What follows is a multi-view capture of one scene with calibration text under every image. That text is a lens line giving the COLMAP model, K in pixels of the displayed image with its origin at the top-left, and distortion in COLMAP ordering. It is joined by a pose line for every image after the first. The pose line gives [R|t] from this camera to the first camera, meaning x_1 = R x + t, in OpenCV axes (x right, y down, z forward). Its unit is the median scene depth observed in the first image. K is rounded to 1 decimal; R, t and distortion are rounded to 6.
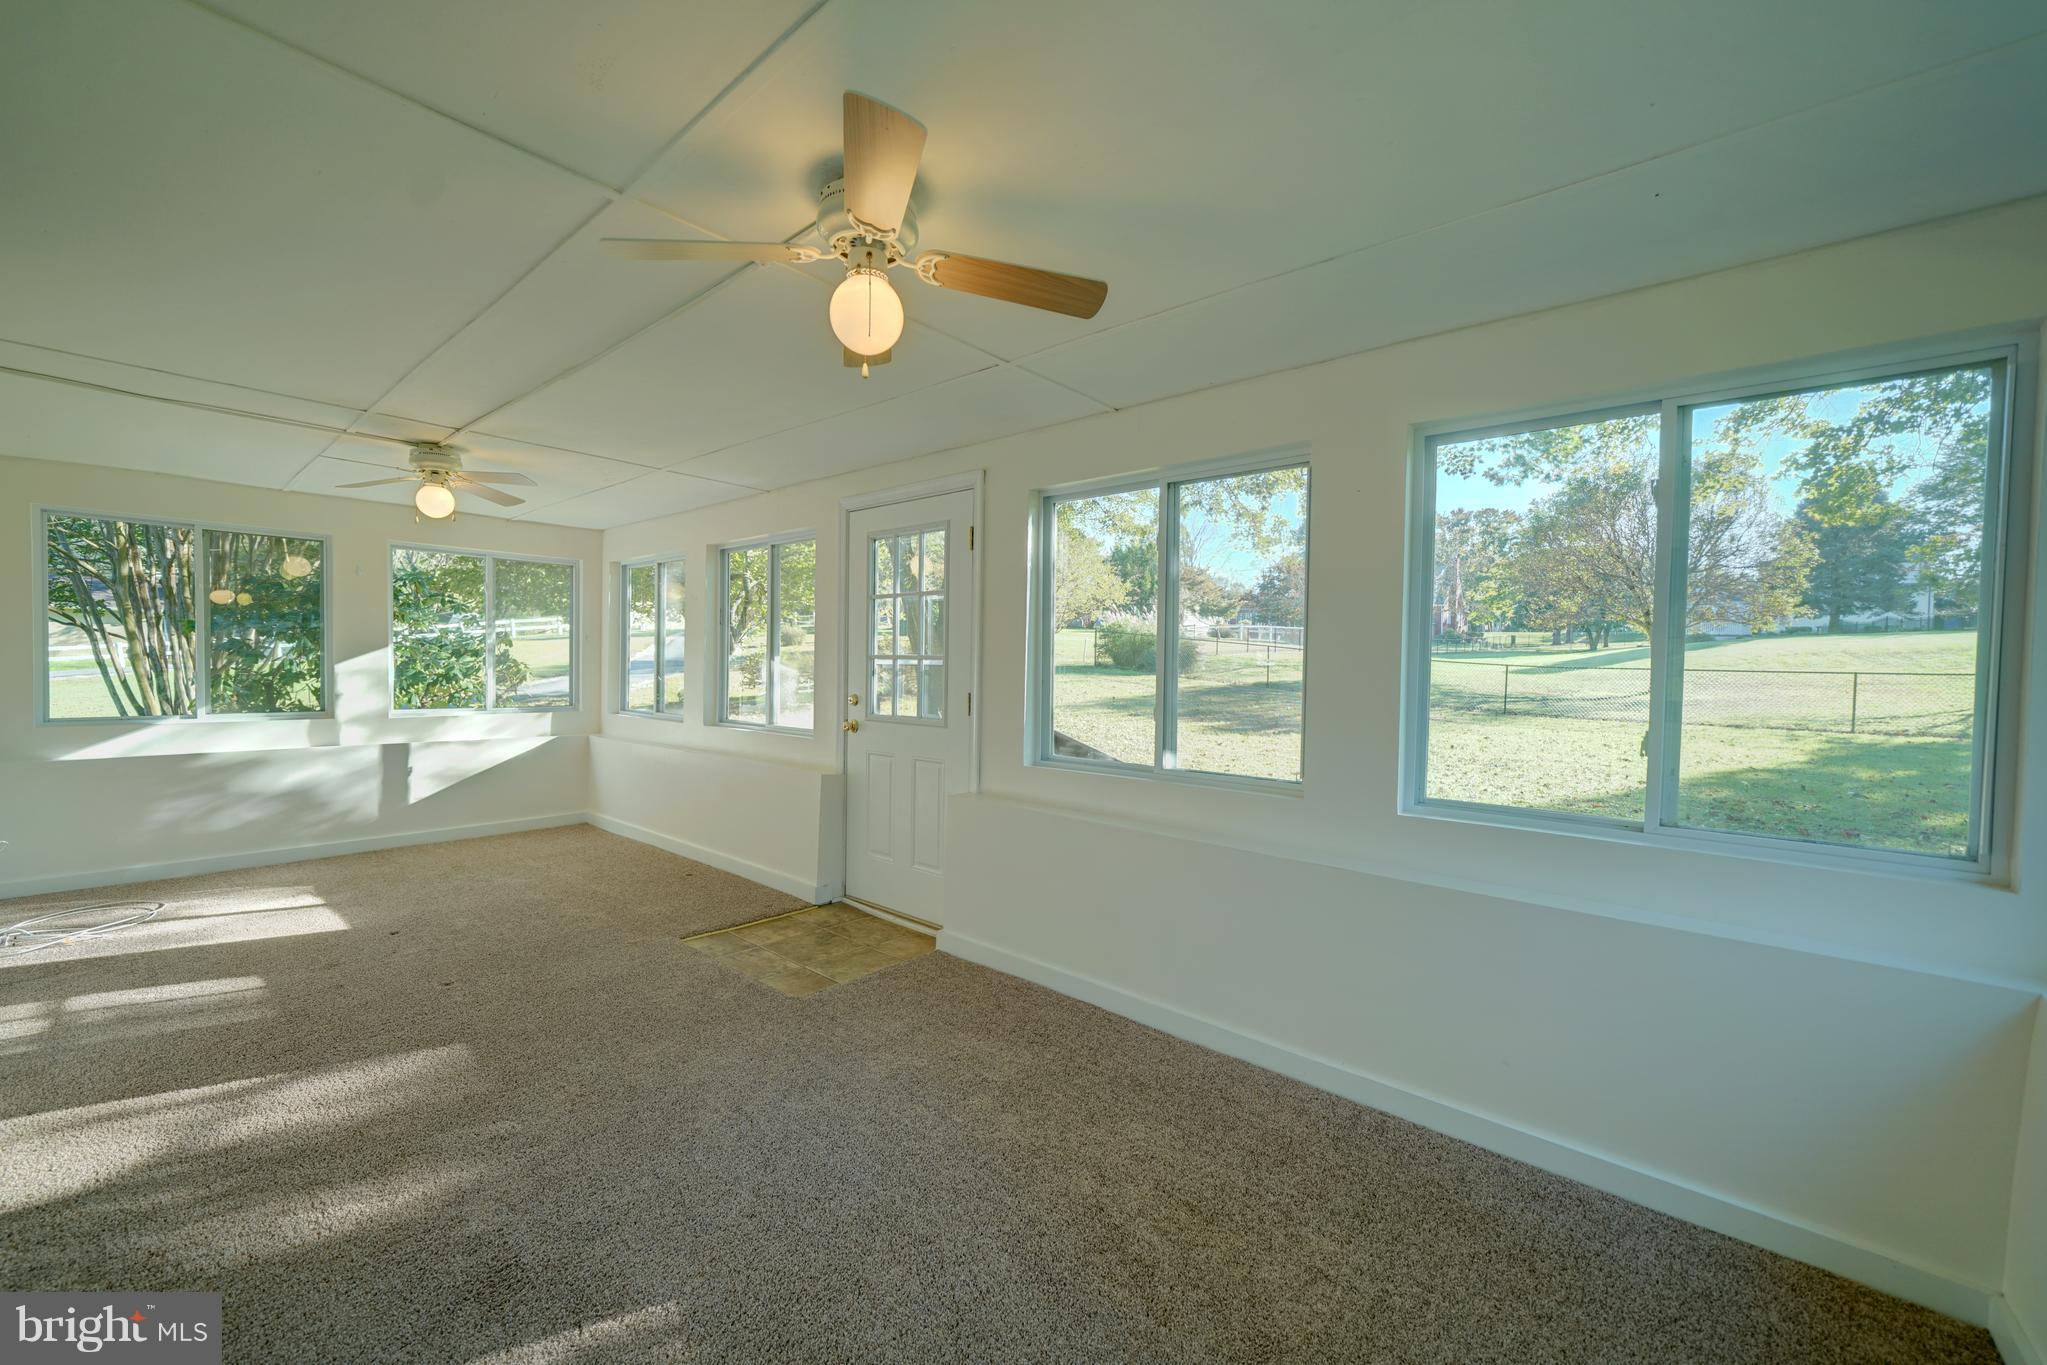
lens RADIAL K [[807.1, 0, 1018.1], [0, 807.1, 685.1], [0, 0, 1]] dist [-0.004566, 0.001157]
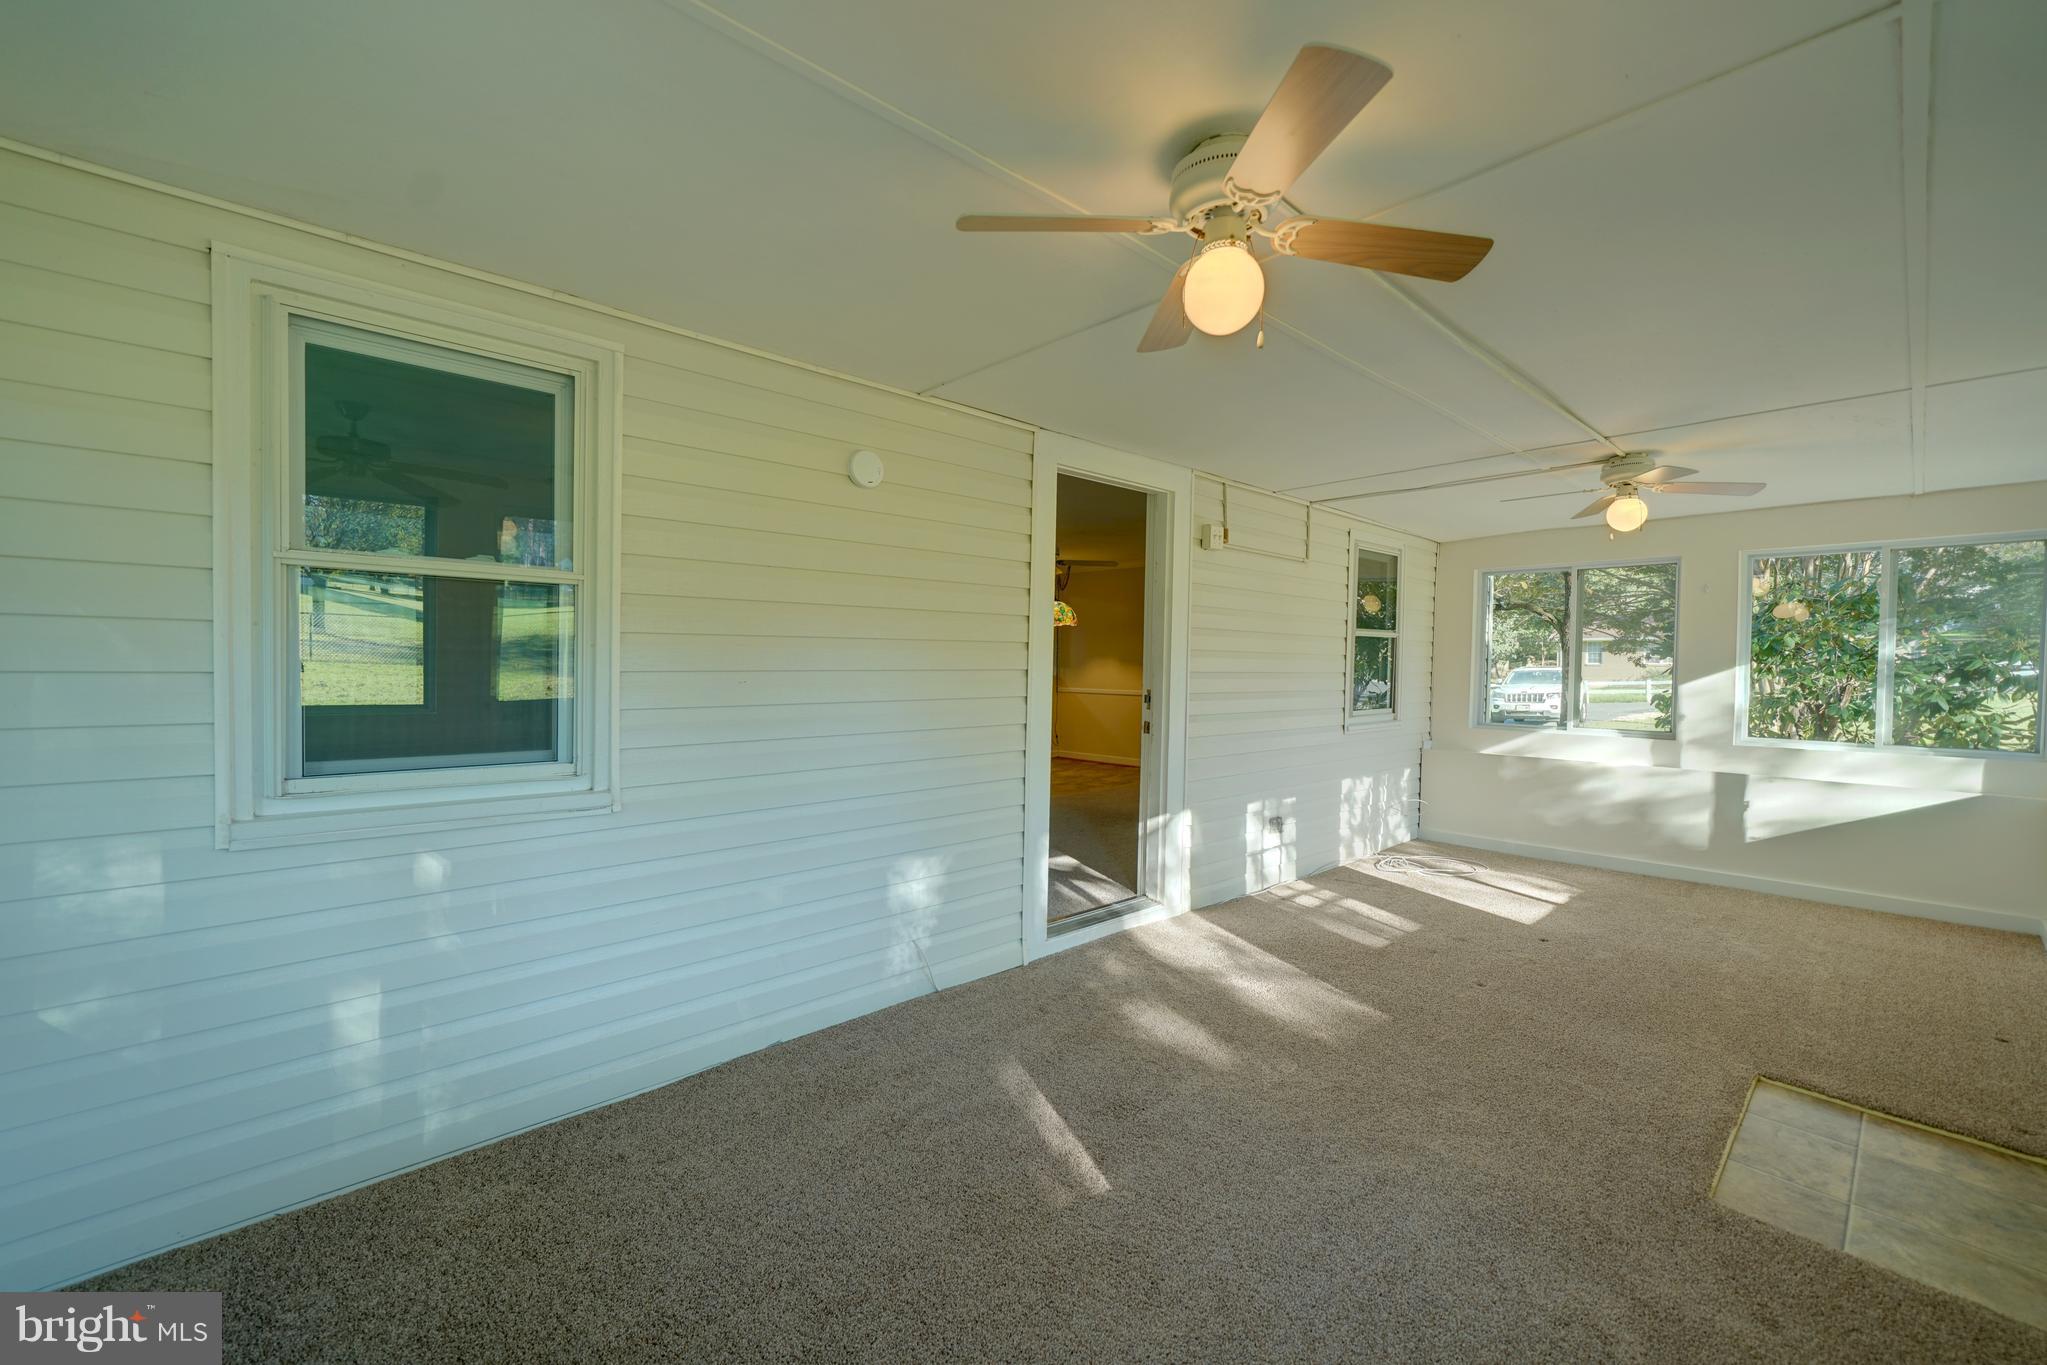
lens RADIAL K [[807.1, 0, 983.4], [0, 807.1, 666.3], [0, 0, 1]] dist [-0.004566, 0.001157]
pose [[-0.144964, -0.021966, -0.989193, 0.339116], [-0.037831, 0.999146, -0.016643, -0.000741], [0.988713, 0.035009, -0.145671, 0.389730]]
